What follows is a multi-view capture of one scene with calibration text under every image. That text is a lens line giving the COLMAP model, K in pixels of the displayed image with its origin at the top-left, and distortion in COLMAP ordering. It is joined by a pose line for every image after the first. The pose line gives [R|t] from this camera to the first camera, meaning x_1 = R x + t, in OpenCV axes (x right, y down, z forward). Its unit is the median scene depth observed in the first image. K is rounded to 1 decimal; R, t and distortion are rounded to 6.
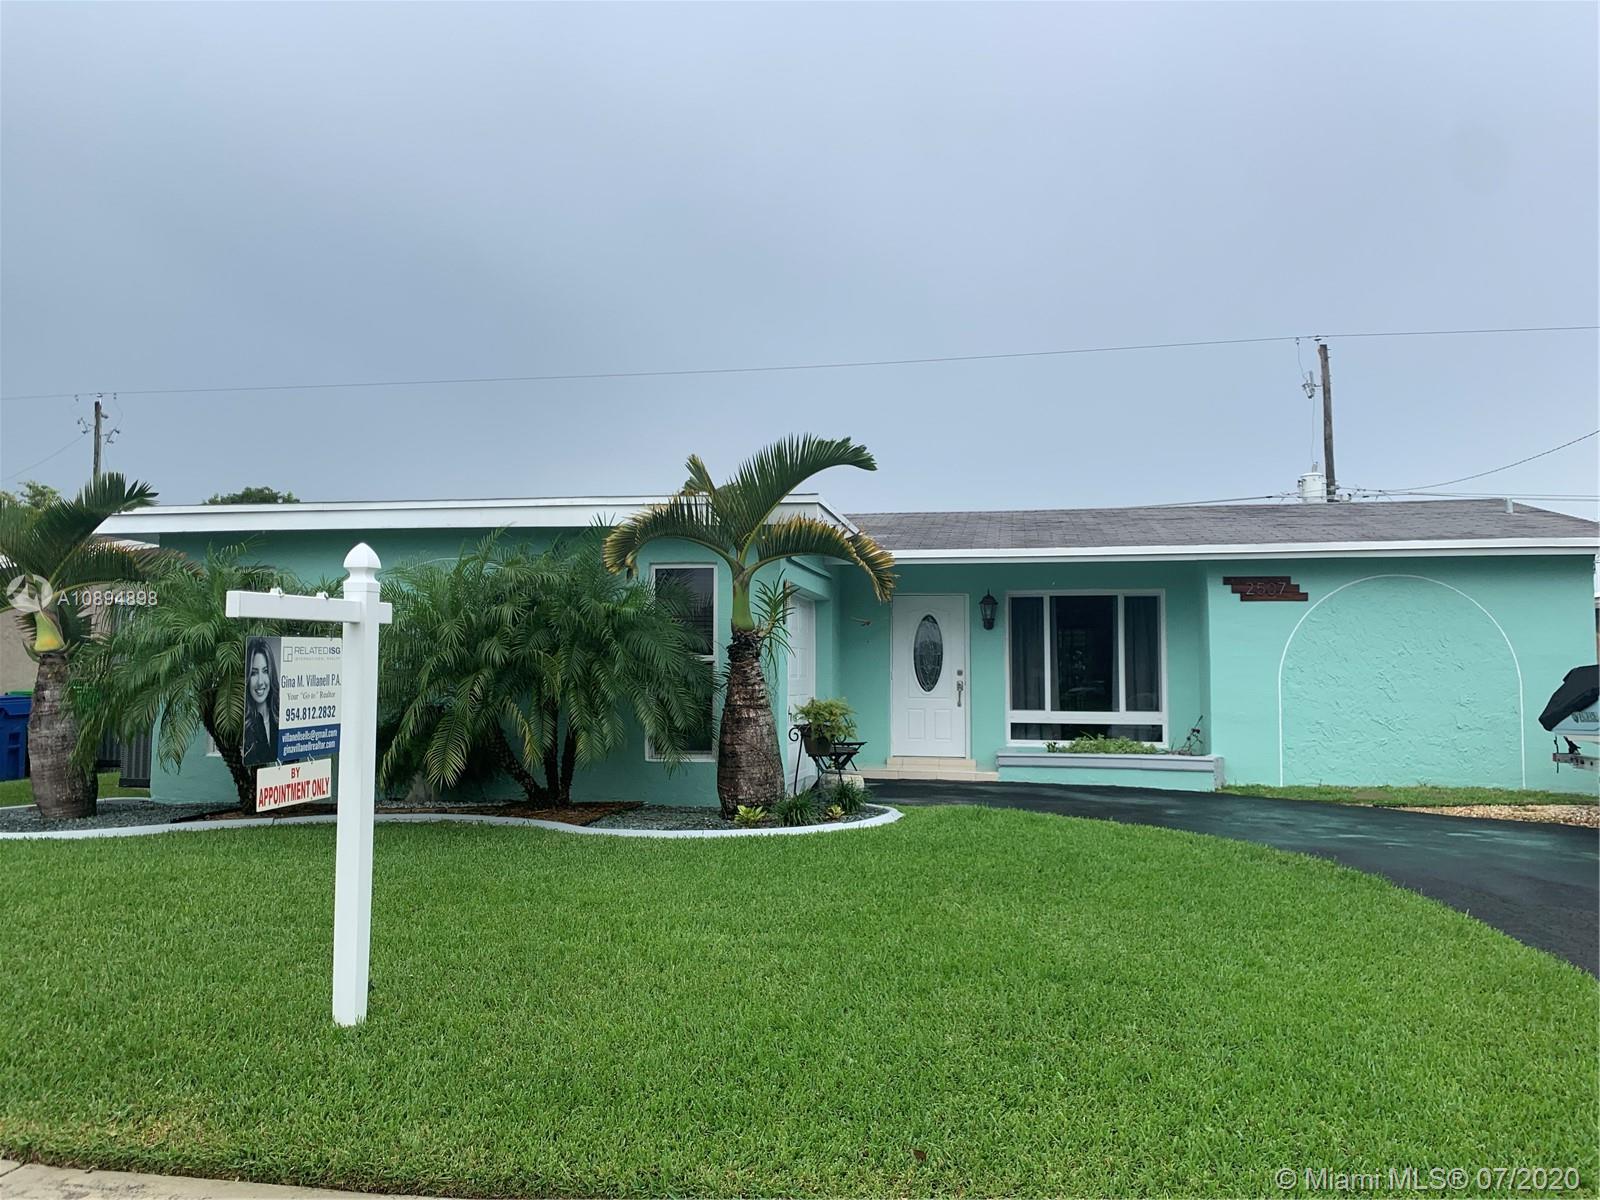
lens RADIAL K [[1231.0, 0, 800.0], [0, 1231.0, 600.0], [0, 0, 1]] dist [0.217586, -0.110536]
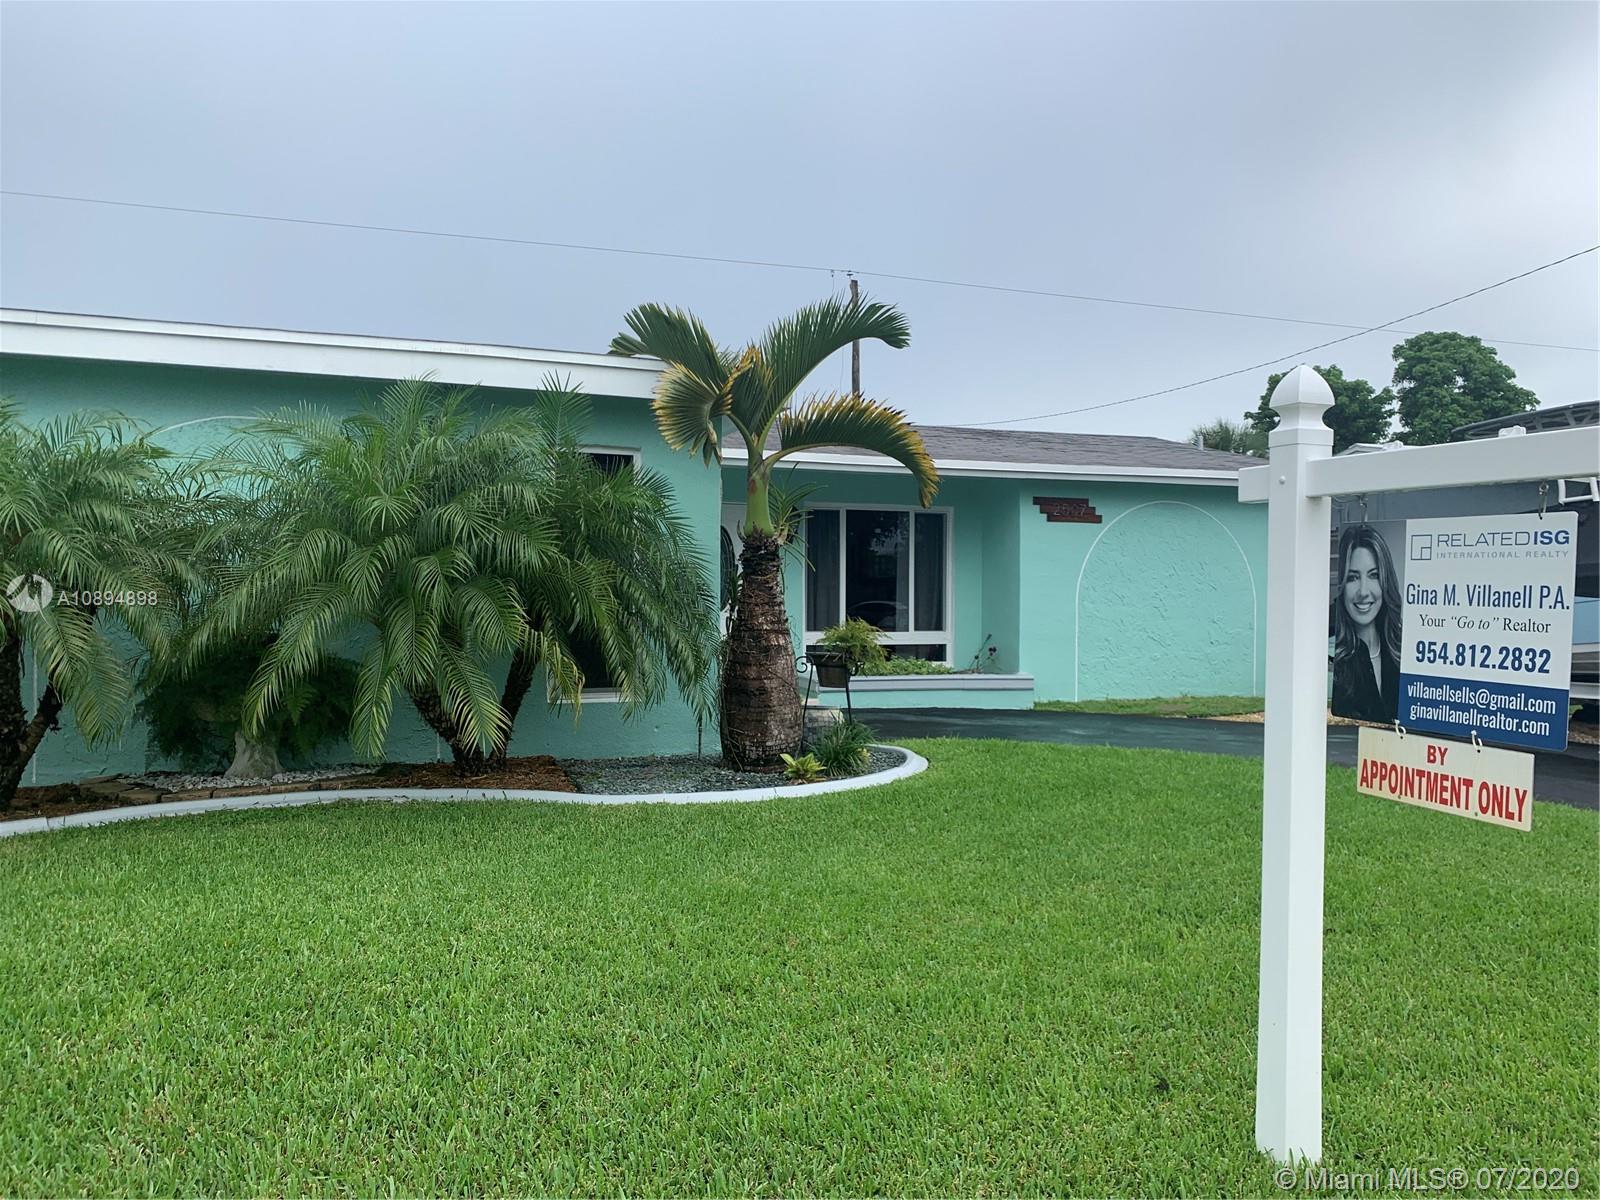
lens RADIAL K [[1231.0, 0, 800.0], [0, 1231.0, 600.0], [0, 0, 1]] dist [0.217586, -0.110536]
pose [[-0.862441, 0.009103, -0.506076, 0.139339], [0.019735, 0.999683, -0.015649, 0.070081], [0.505773, -0.023484, -0.862347, 1.358842]]
